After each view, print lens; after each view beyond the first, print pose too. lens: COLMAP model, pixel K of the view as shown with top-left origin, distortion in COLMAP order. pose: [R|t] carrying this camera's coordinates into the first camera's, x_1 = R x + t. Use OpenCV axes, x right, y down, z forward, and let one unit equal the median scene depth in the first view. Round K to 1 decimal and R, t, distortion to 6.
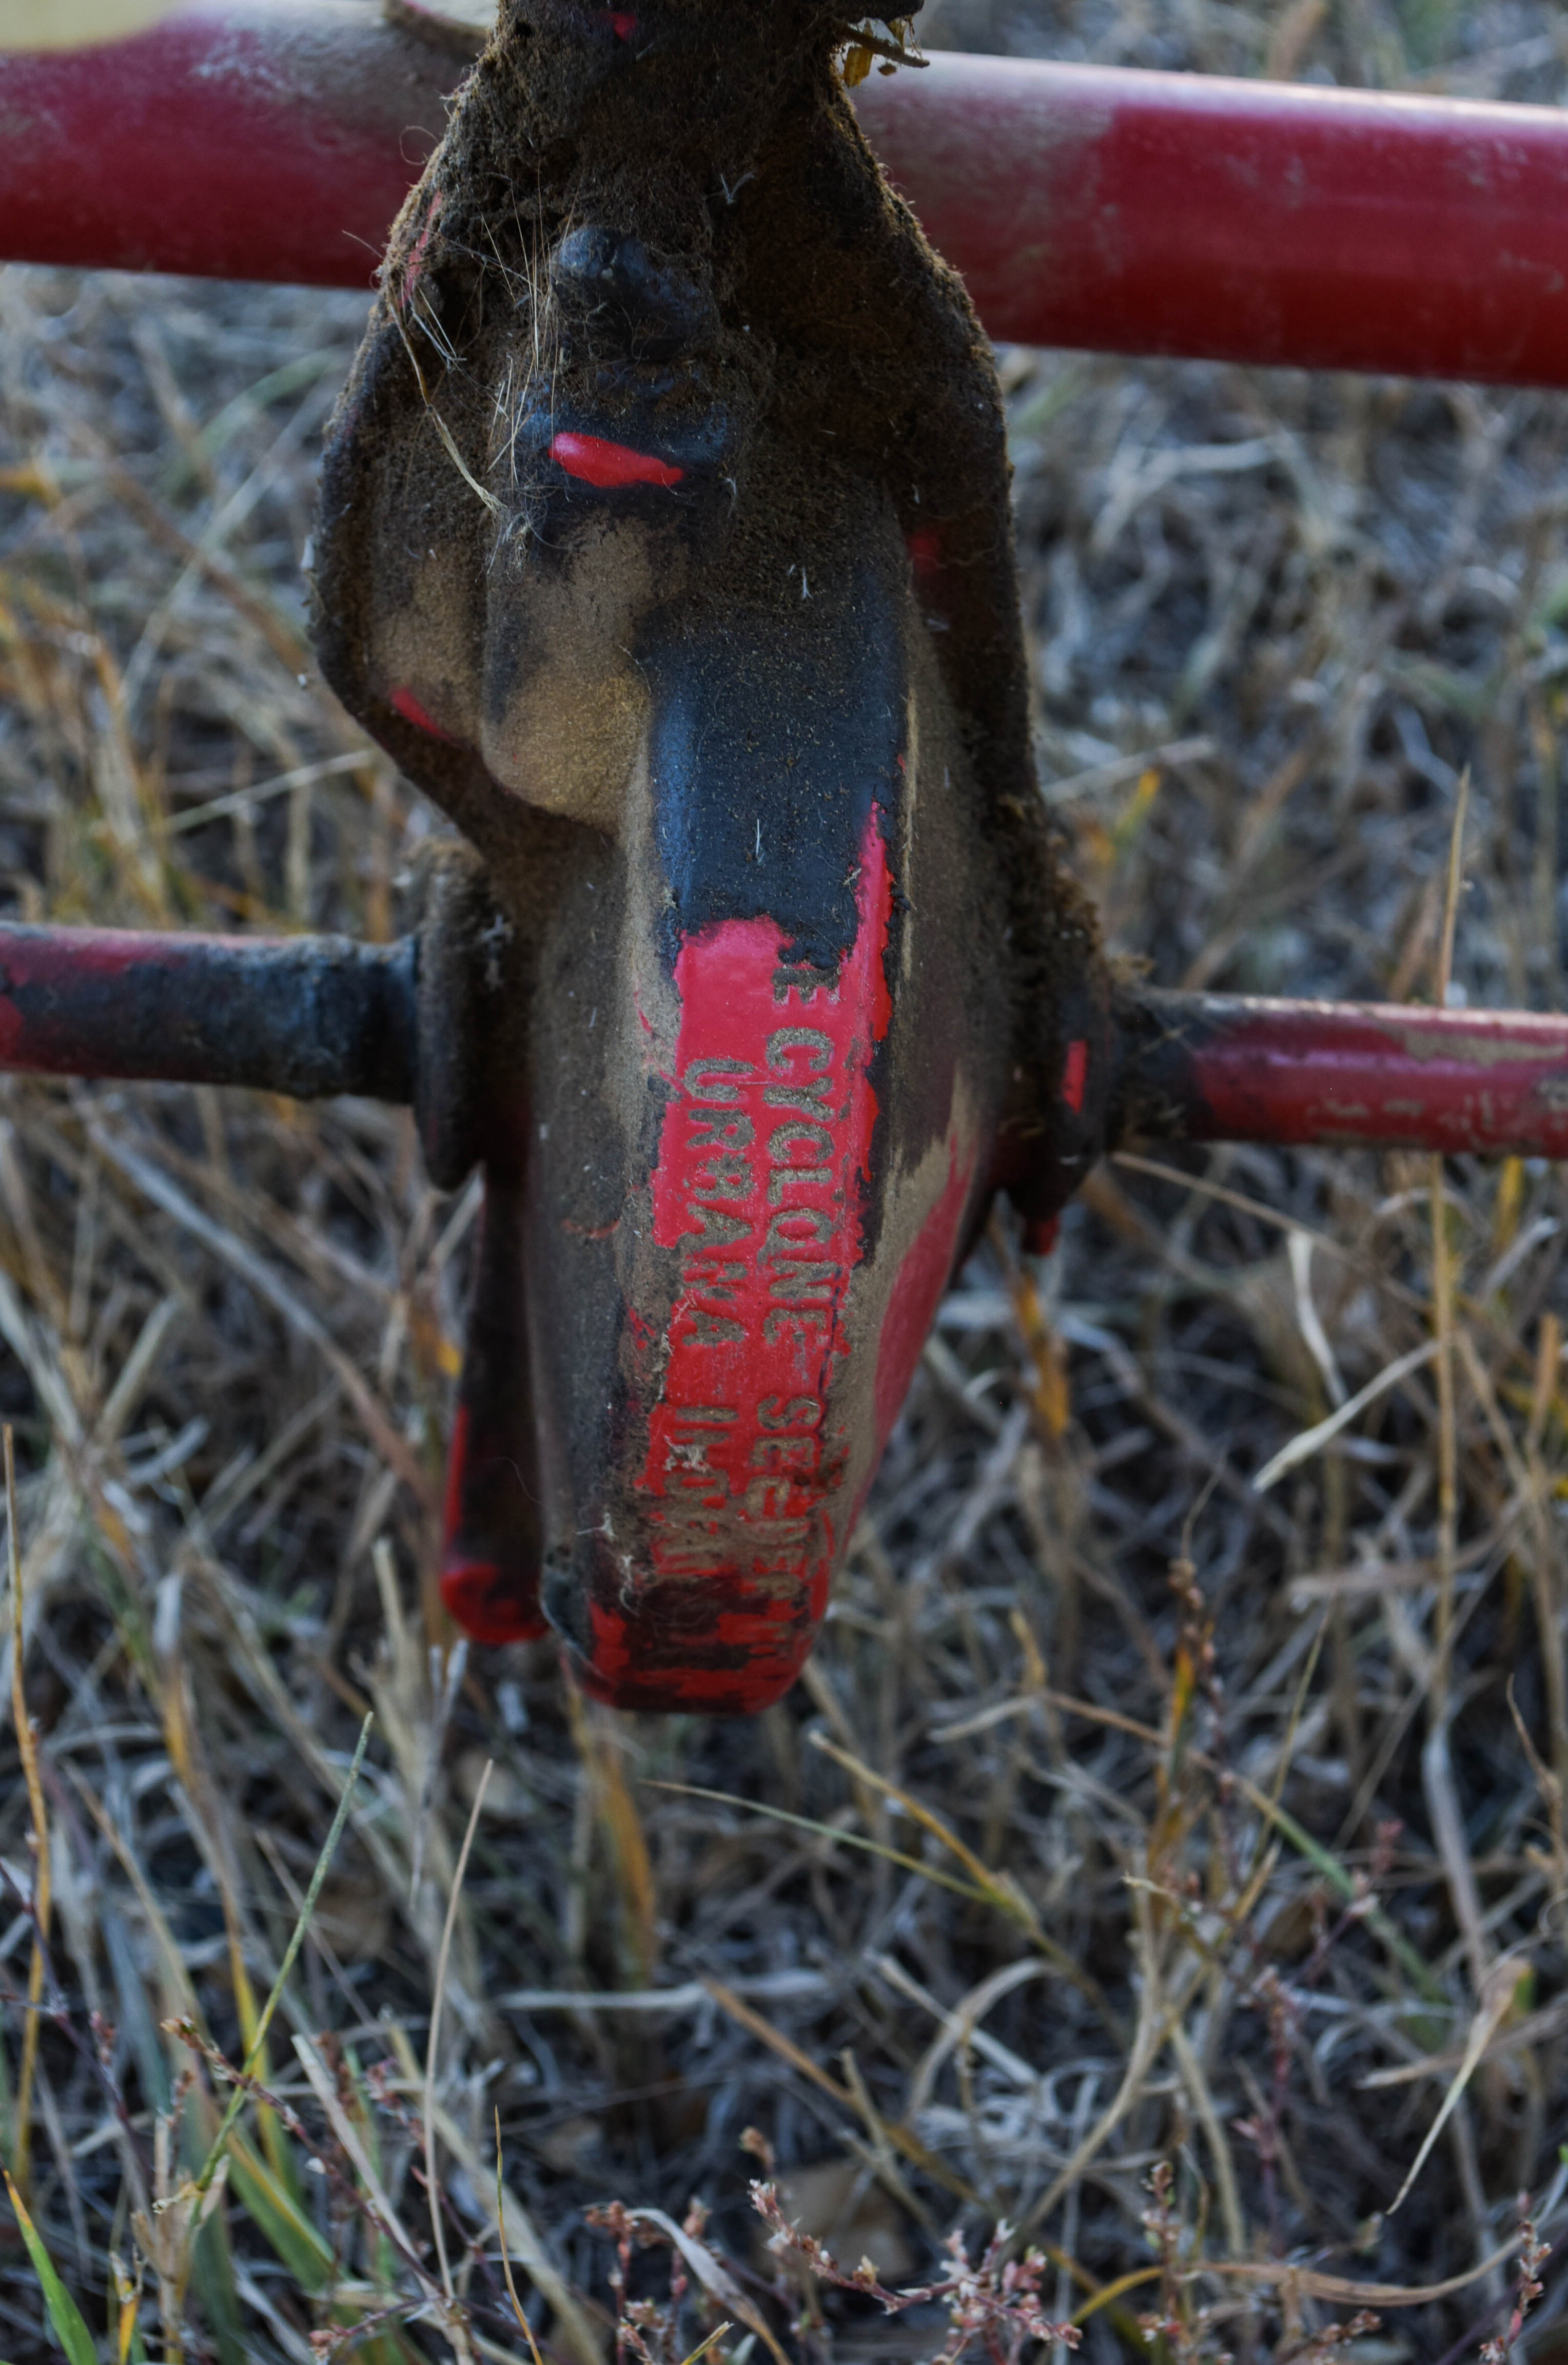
lens RADIAL K [[4207.8, 0, 778.0], [0, 4207.8, 1180.5], [0, 0, 1]] dist [-0.031084, 0.000000]
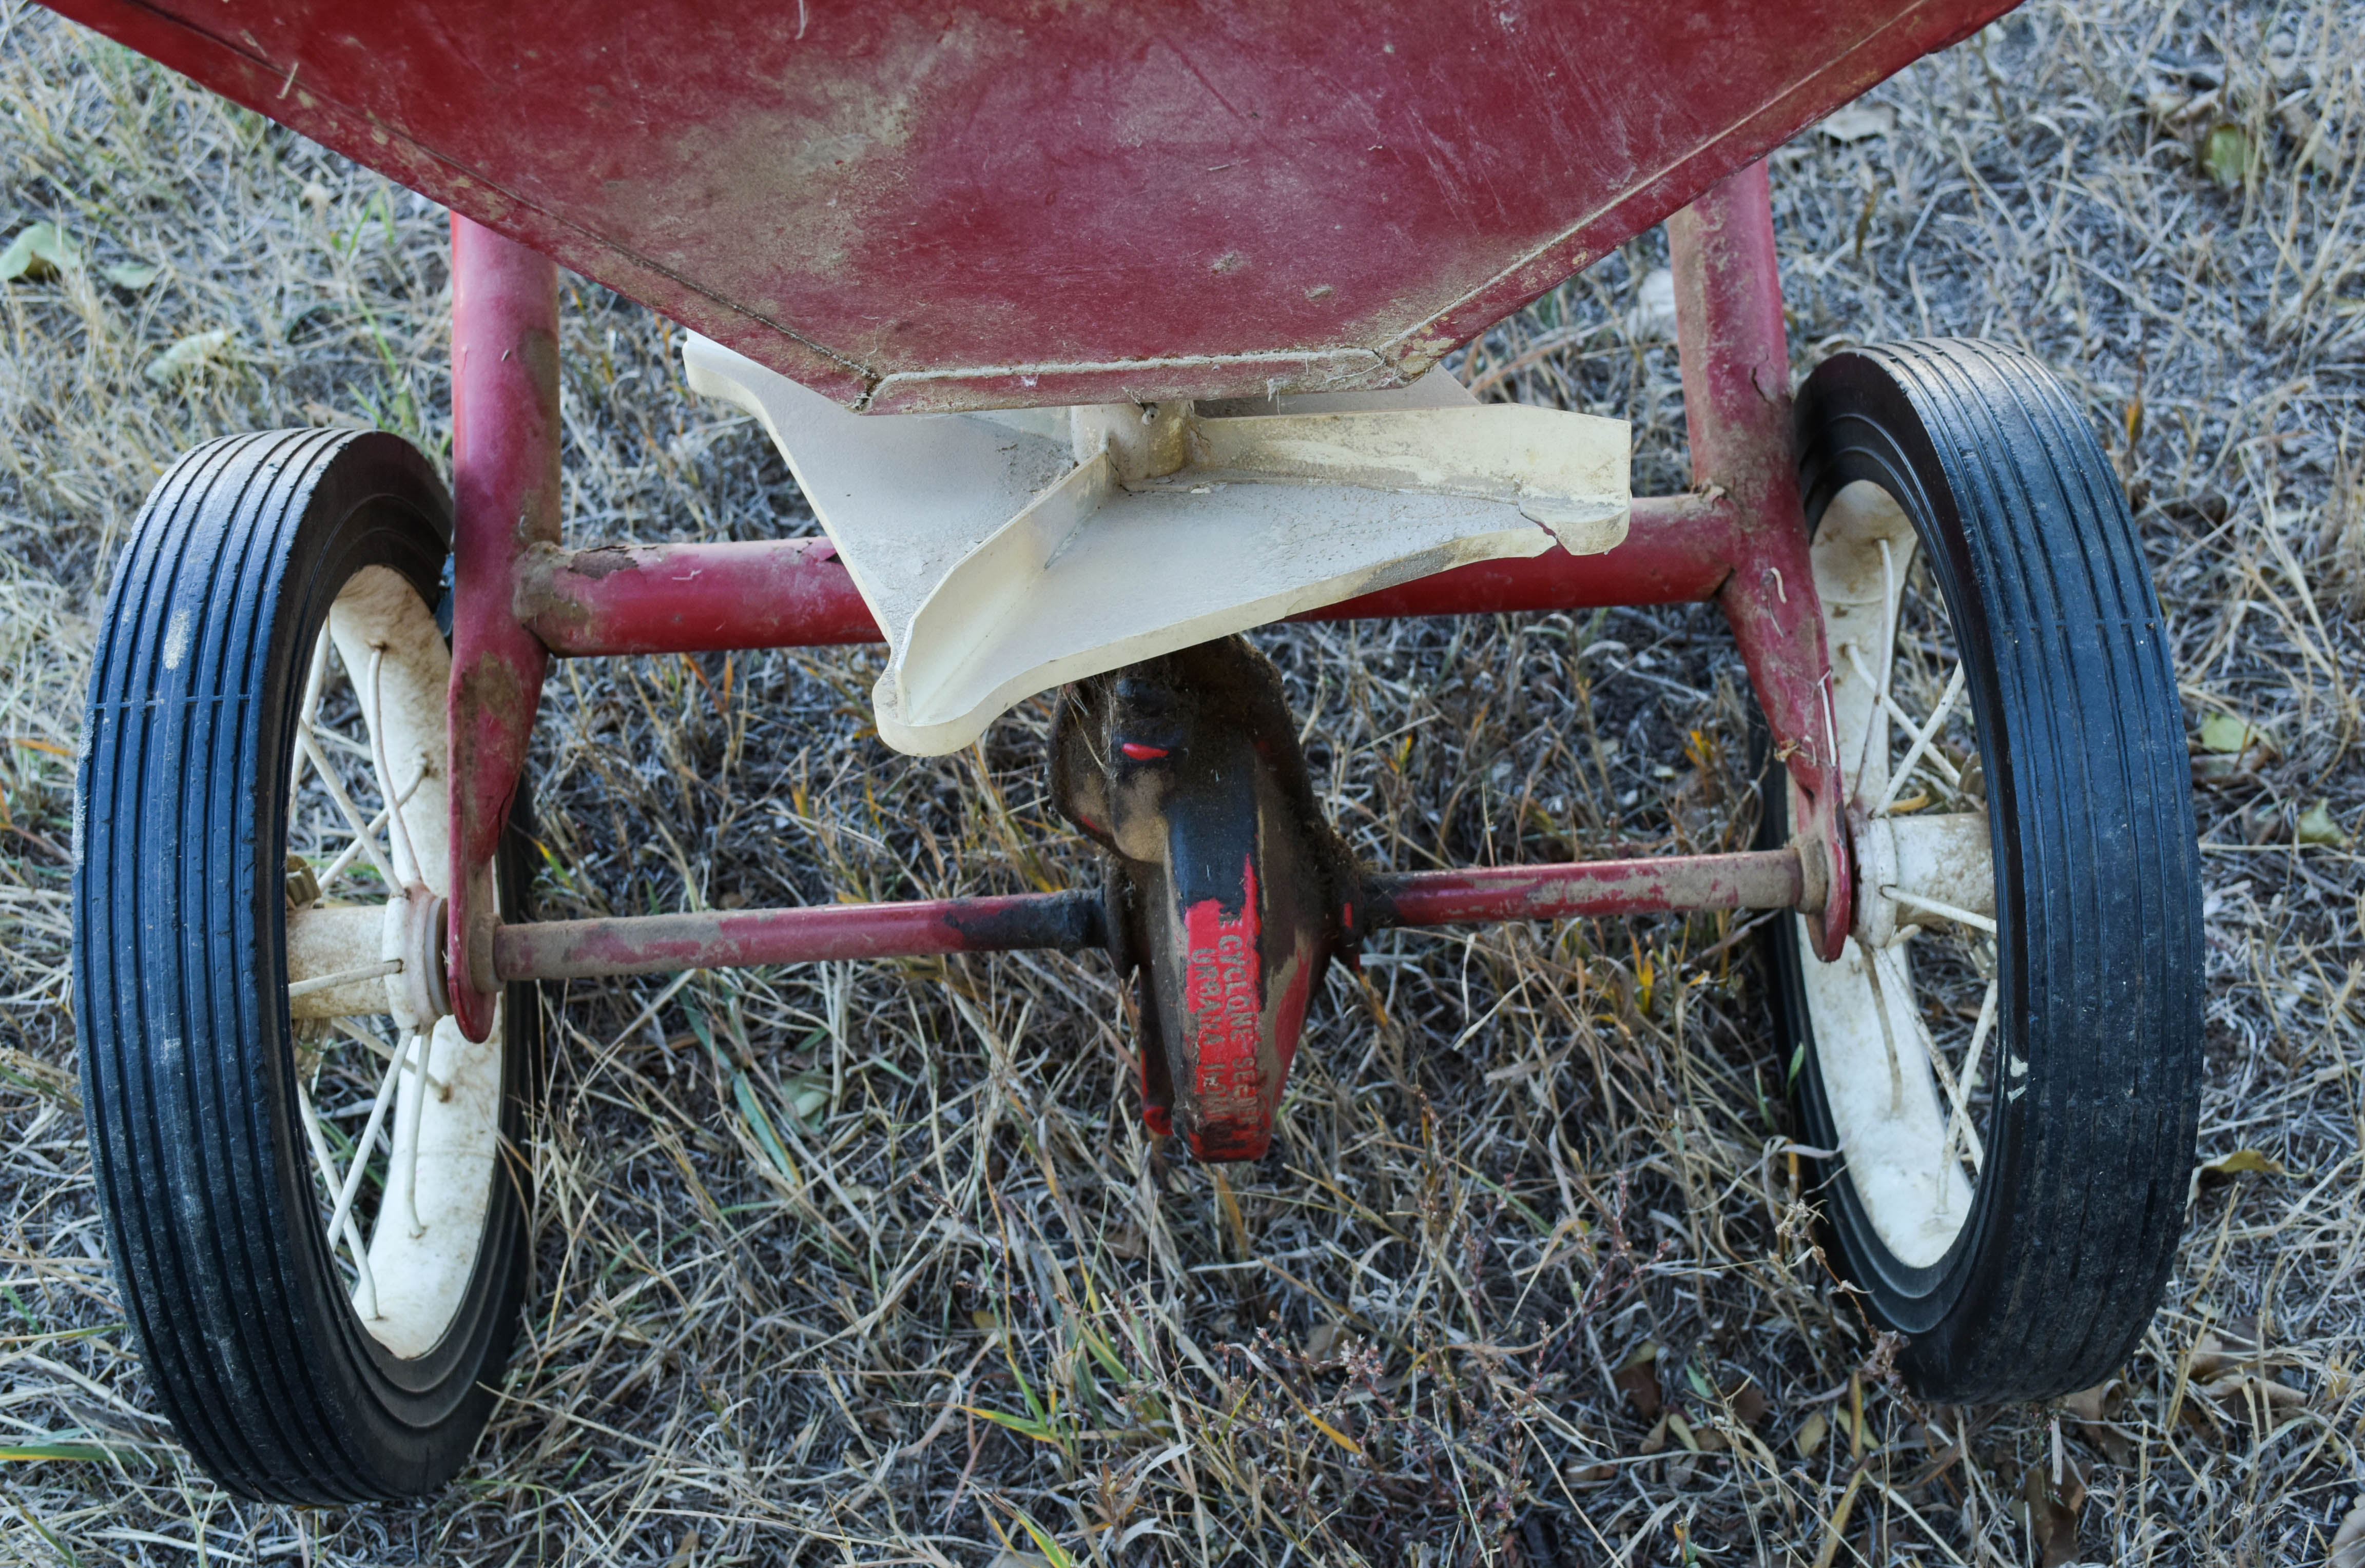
lens RADIAL K [[2932.0, 0, 1188.1], [0, 2932.0, 787.1], [0, 0, 1]] dist [-0.012015, 0.000000]
pose [[0.989700, -0.106305, -0.095882, 0.136781], [0.110222, 0.993236, 0.036515, -0.161818], [0.091352, -0.046707, 0.994723, -0.758186]]
